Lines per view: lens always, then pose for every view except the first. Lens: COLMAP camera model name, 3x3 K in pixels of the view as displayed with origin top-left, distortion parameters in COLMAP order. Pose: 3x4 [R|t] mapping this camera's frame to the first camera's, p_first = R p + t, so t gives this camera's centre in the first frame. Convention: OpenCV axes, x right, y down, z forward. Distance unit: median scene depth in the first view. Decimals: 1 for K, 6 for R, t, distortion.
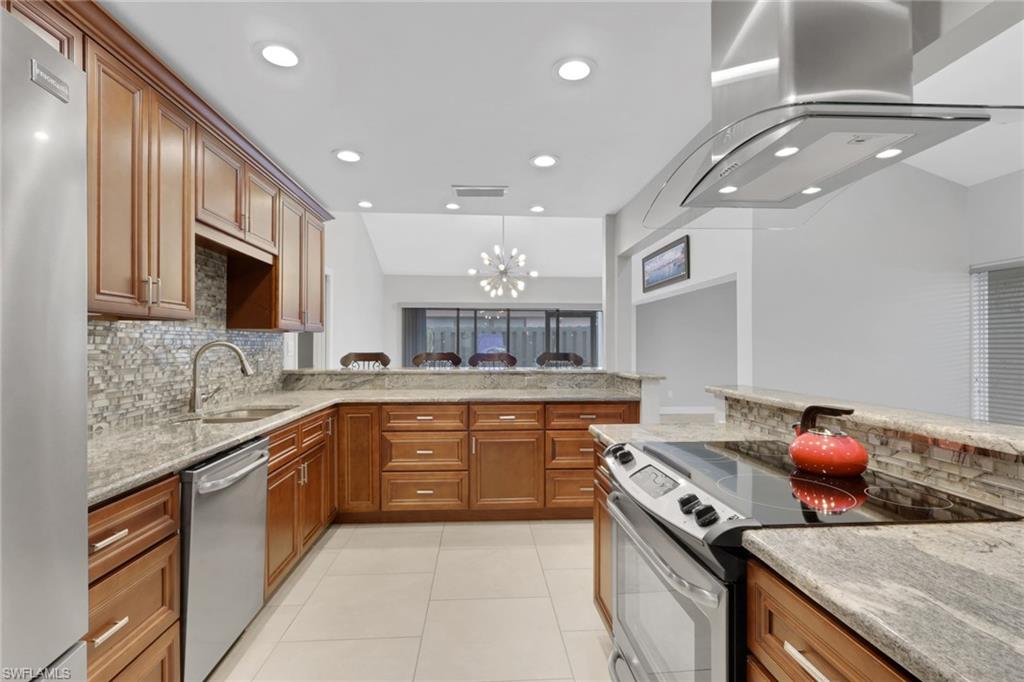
lens RADIAL K [[481.6, 0, 510.0], [0, 481.6, 344.5], [0, 0, 1]] dist [-0.003028, 0.000607]
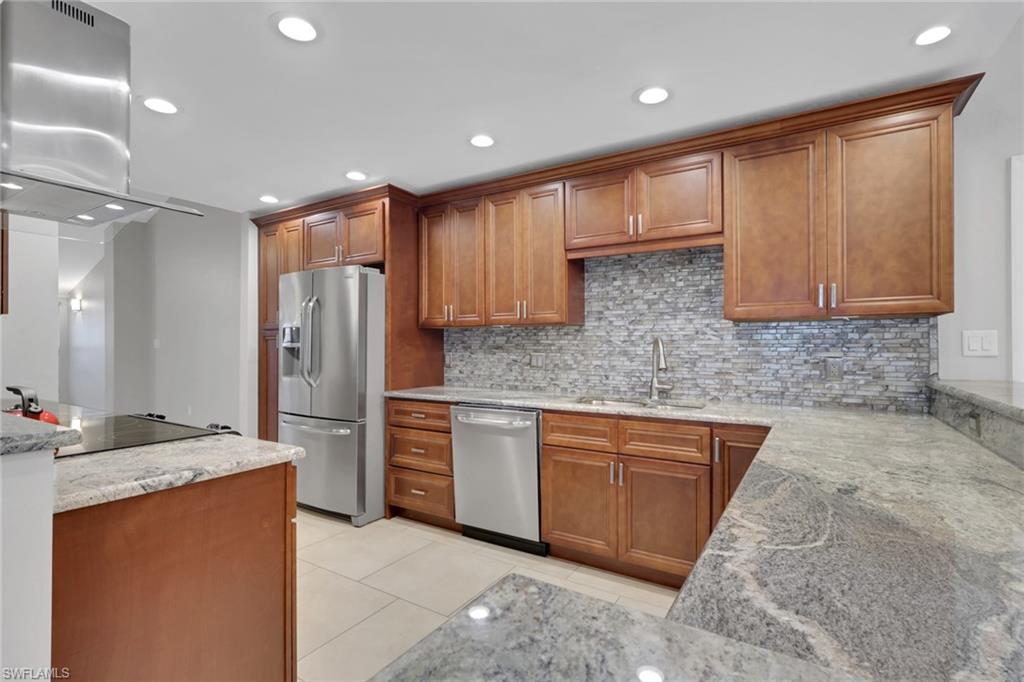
lens RADIAL K [[481.6, 0, 520.4], [0, 481.6, 342.9], [0, 0, 1]] dist [-0.003028, 0.000607]
pose [[-0.585709, 0.002020, -0.810519, 0.528447], [0.006265, 0.999978, -0.002035, 0.009848], [0.810497, -0.006270, -0.585709, 1.633924]]
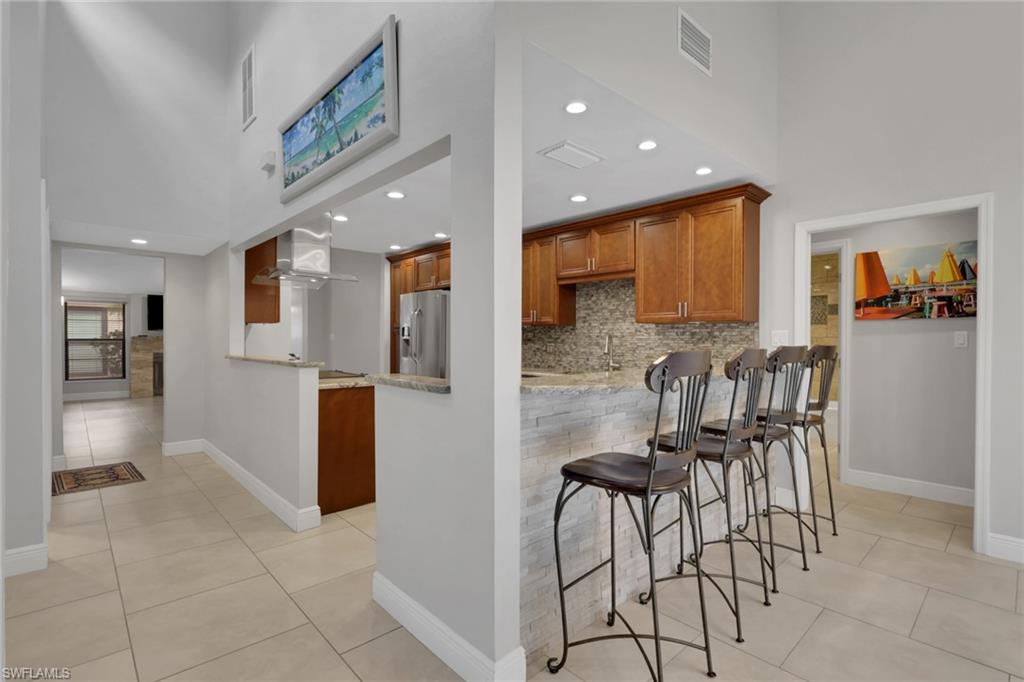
lens RADIAL K [[481.6, 0, 509.5], [0, 481.6, 338.6], [0, 0, 1]] dist [-0.003028, 0.000607]
pose [[-0.788493, 0.000585, -0.615044, 0.854687], [0.000729, 1.000000, 0.000016, 0.014395], [0.615044, -0.000436, -0.788493, 2.515971]]
